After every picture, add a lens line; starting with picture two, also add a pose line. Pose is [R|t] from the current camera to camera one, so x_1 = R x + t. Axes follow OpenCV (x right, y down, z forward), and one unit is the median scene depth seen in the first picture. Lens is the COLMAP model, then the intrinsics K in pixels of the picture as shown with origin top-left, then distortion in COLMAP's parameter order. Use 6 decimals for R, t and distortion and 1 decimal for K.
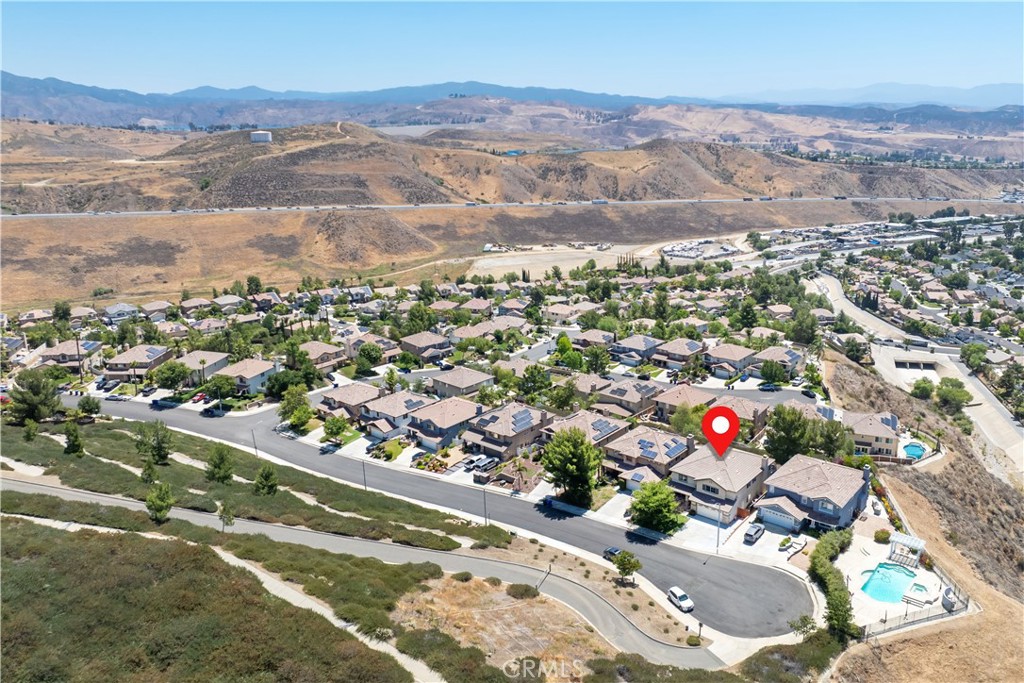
lens RADIAL K [[813.3, 0, 512.0], [0, 813.3, 341.5], [0, 0, 1]] dist [-0.041609, -0.007989]
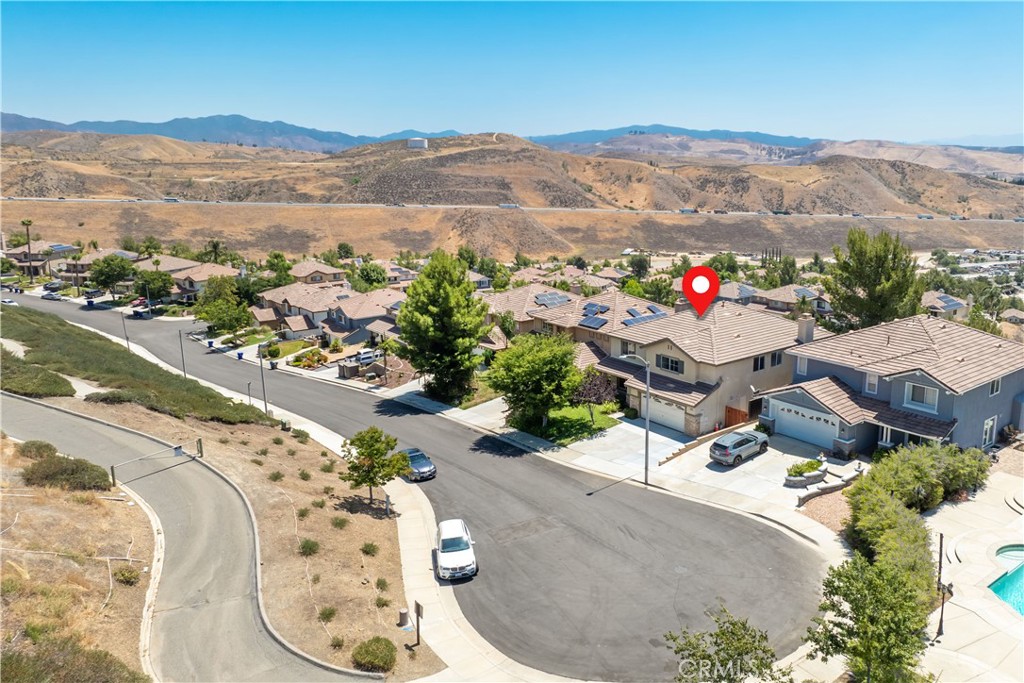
lens RADIAL K [[784.7, 0, 512.0], [0, 784.7, 341.5], [0, 0, 1]] dist [-0.029229, -0.031598]
pose [[0.972536, 0.058904, -0.225175, 0.046132], [-0.071048, 0.996402, -0.046208, 0.035273], [0.221643, 0.060938, 0.973222, 0.096088]]
